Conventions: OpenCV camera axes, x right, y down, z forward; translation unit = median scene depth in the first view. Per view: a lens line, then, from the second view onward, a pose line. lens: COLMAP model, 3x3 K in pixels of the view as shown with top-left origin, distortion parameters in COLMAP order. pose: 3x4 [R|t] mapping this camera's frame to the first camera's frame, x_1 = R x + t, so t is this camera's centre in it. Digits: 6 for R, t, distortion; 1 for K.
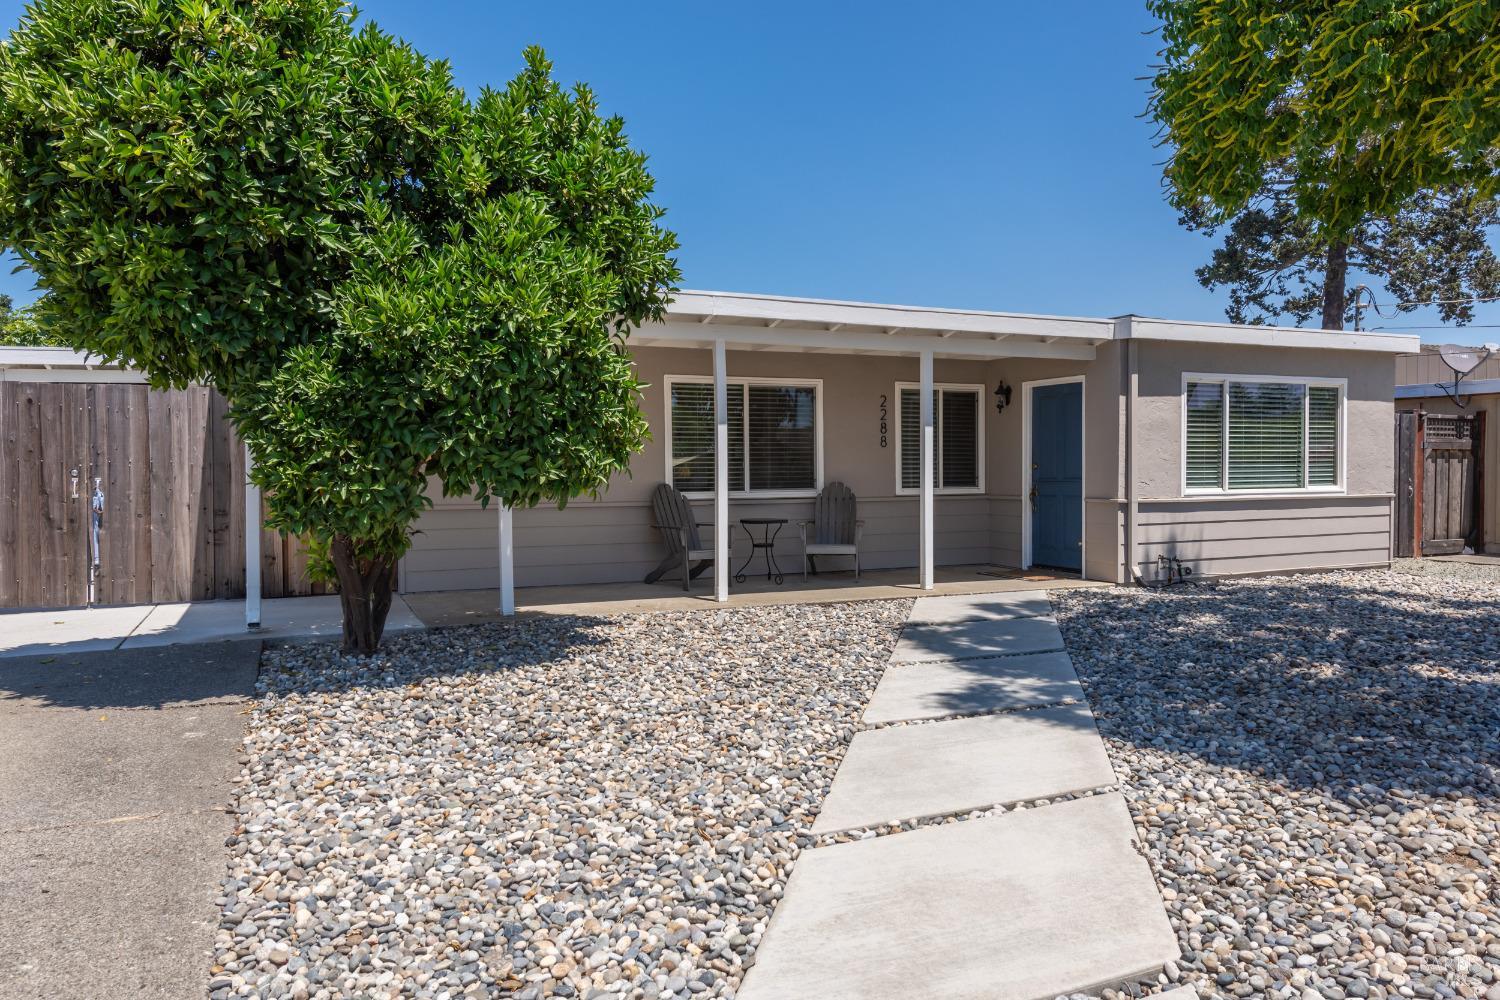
lens RADIAL K [[968.3, 0, 753.6], [0, 968.3, 498.3], [0, 0, 1]] dist [0.007694, -0.001009]
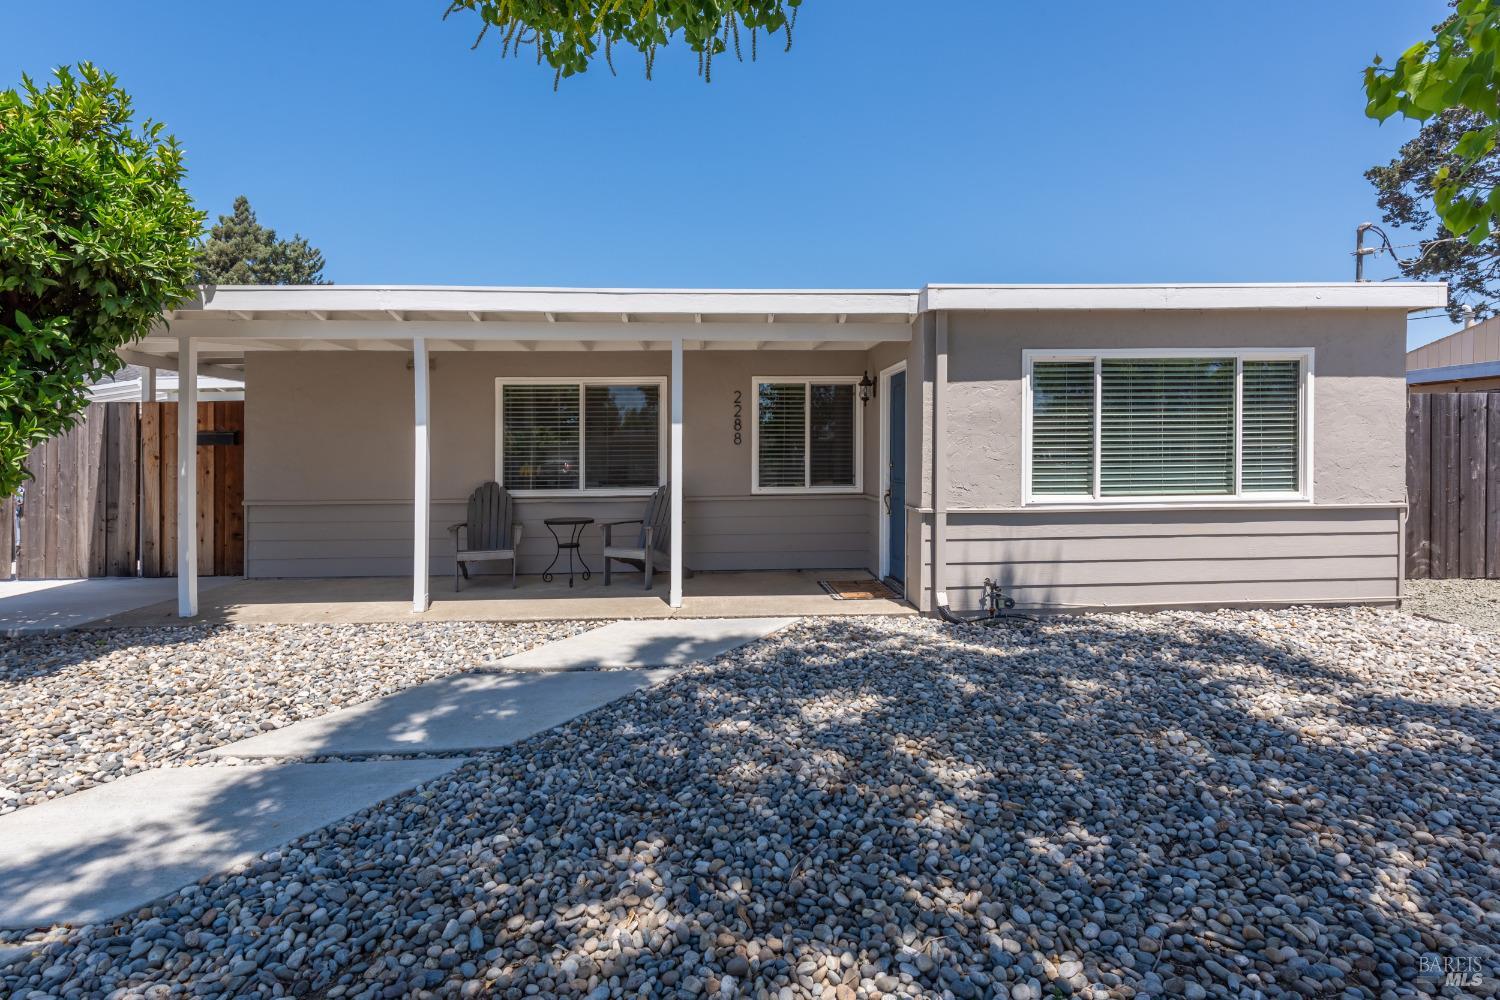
lens RADIAL K [[694.6, 0, 764.4], [0, 694.6, 467.5], [0, 0, 1]] dist [0.003365, -0.003075]
pose [[0.939680, 0.004578, -0.342023, 0.468275], [-0.007288, 0.999951, -0.006636, -0.029661], [0.341976, 0.008729, 0.939668, 0.420384]]
